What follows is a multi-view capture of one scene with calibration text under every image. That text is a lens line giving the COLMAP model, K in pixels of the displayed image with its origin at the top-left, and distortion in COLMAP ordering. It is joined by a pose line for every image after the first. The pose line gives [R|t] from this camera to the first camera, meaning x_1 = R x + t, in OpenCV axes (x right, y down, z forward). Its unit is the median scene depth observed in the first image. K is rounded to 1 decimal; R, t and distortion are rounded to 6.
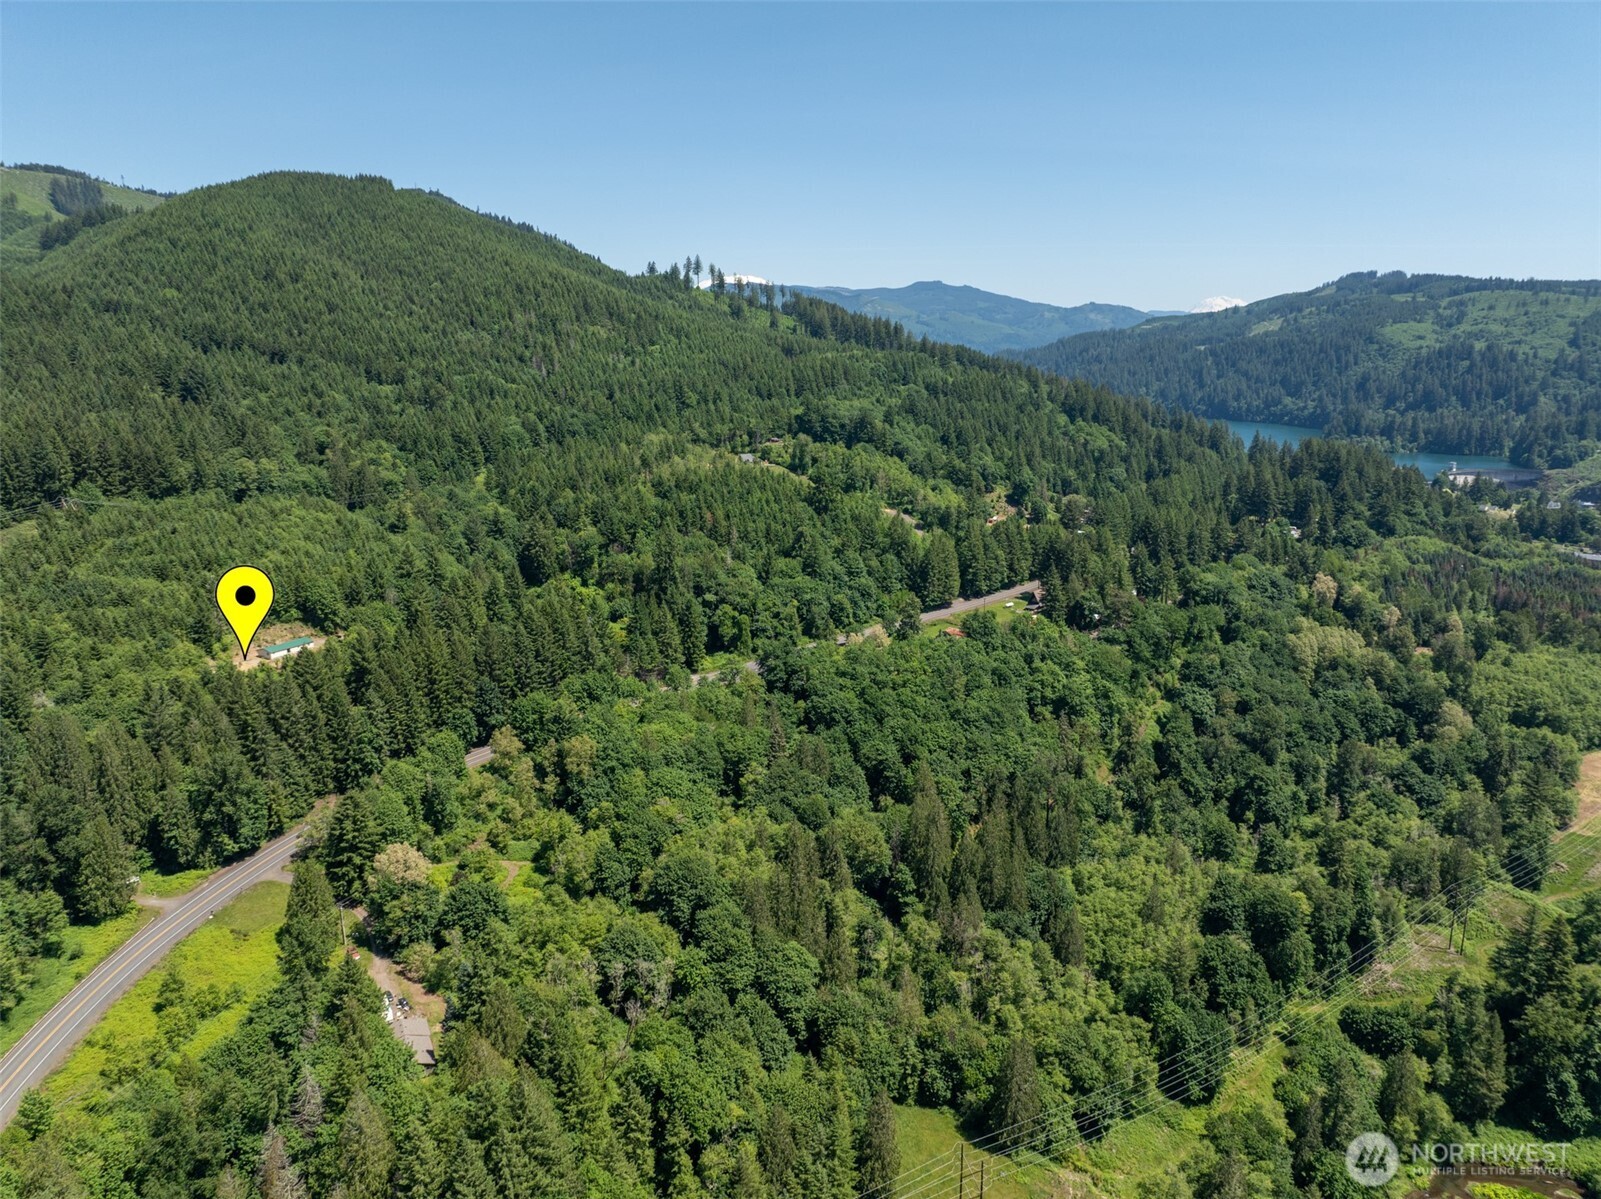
lens RADIAL K [[1149.6, 0, 800.5], [0, 1149.6, 599.5], [0, 0, 1]] dist [-0.105447, 0.058682]
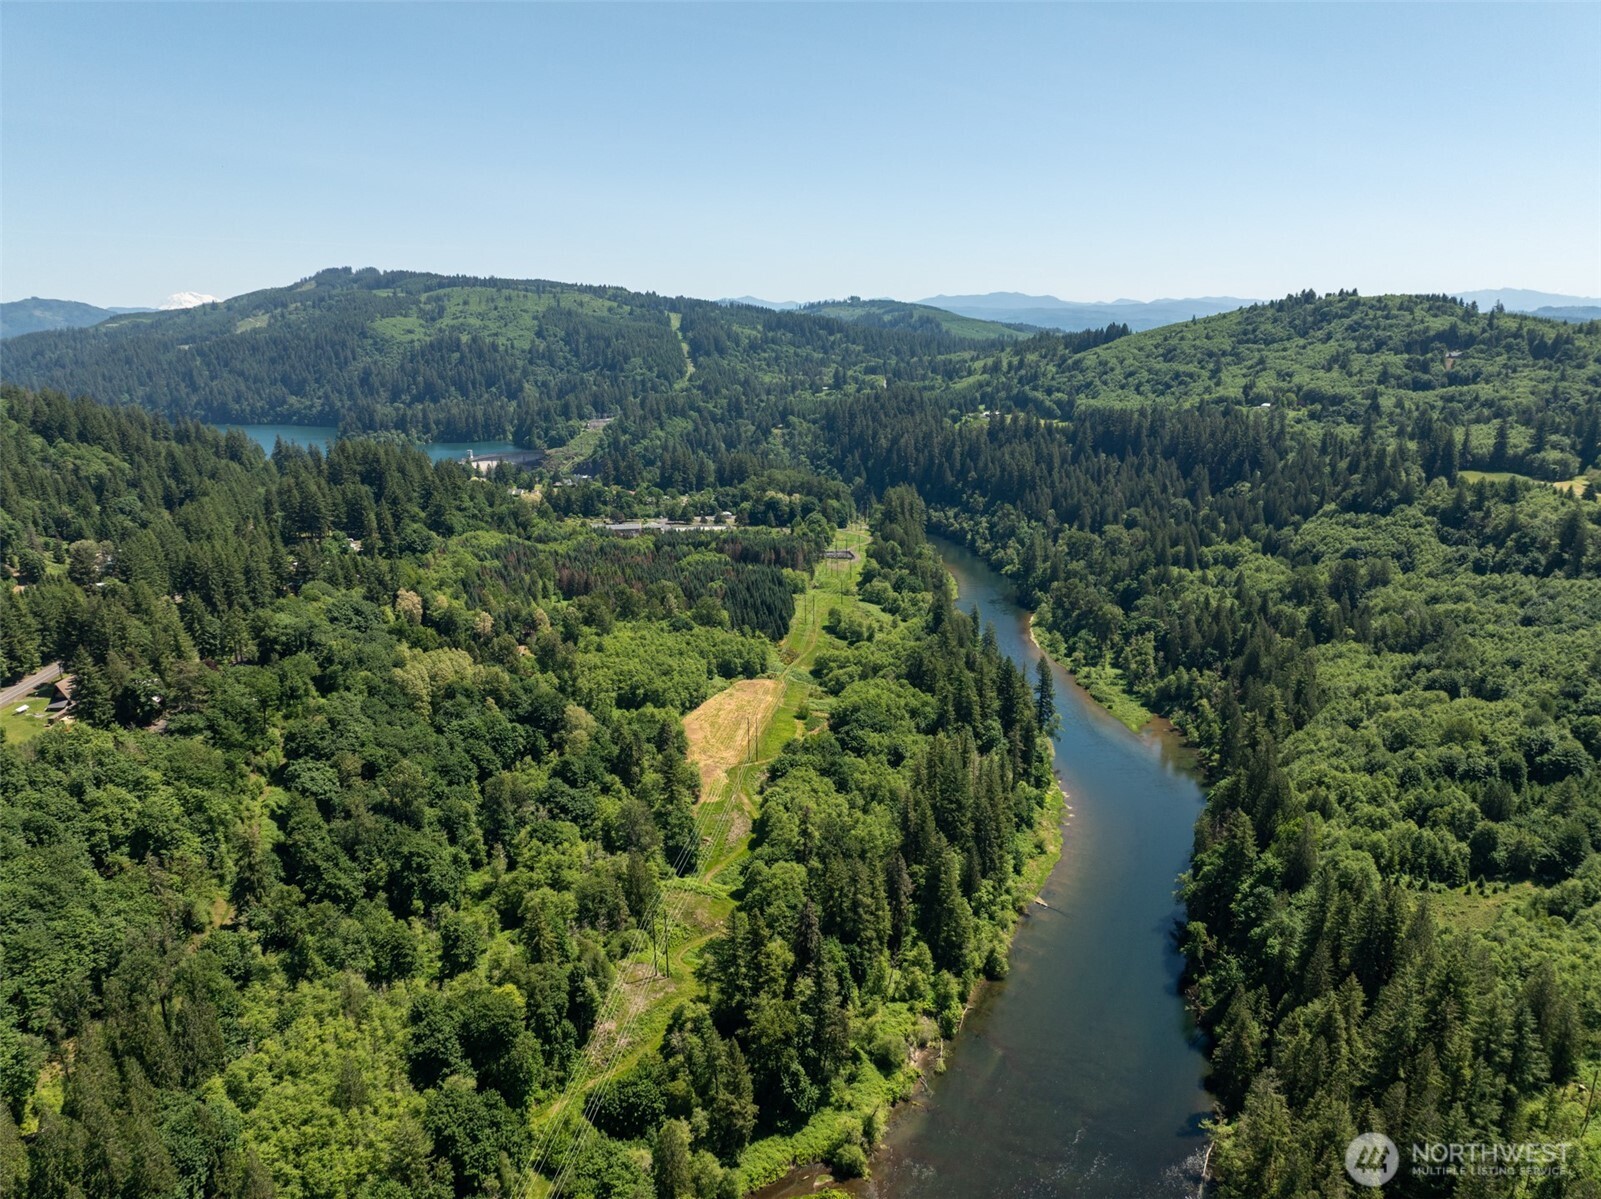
lens RADIAL K [[1127.1, 0, 800.5], [0, 1127.1, 599.5], [0, 0, 1]] dist [-0.039864, 0.010236]
pose [[0.672397, -0.166697, 0.721176, 0.020462], [0.163292, 0.983713, 0.075134, -0.039985], [-0.721954, 0.067243, 0.688666, 0.166675]]
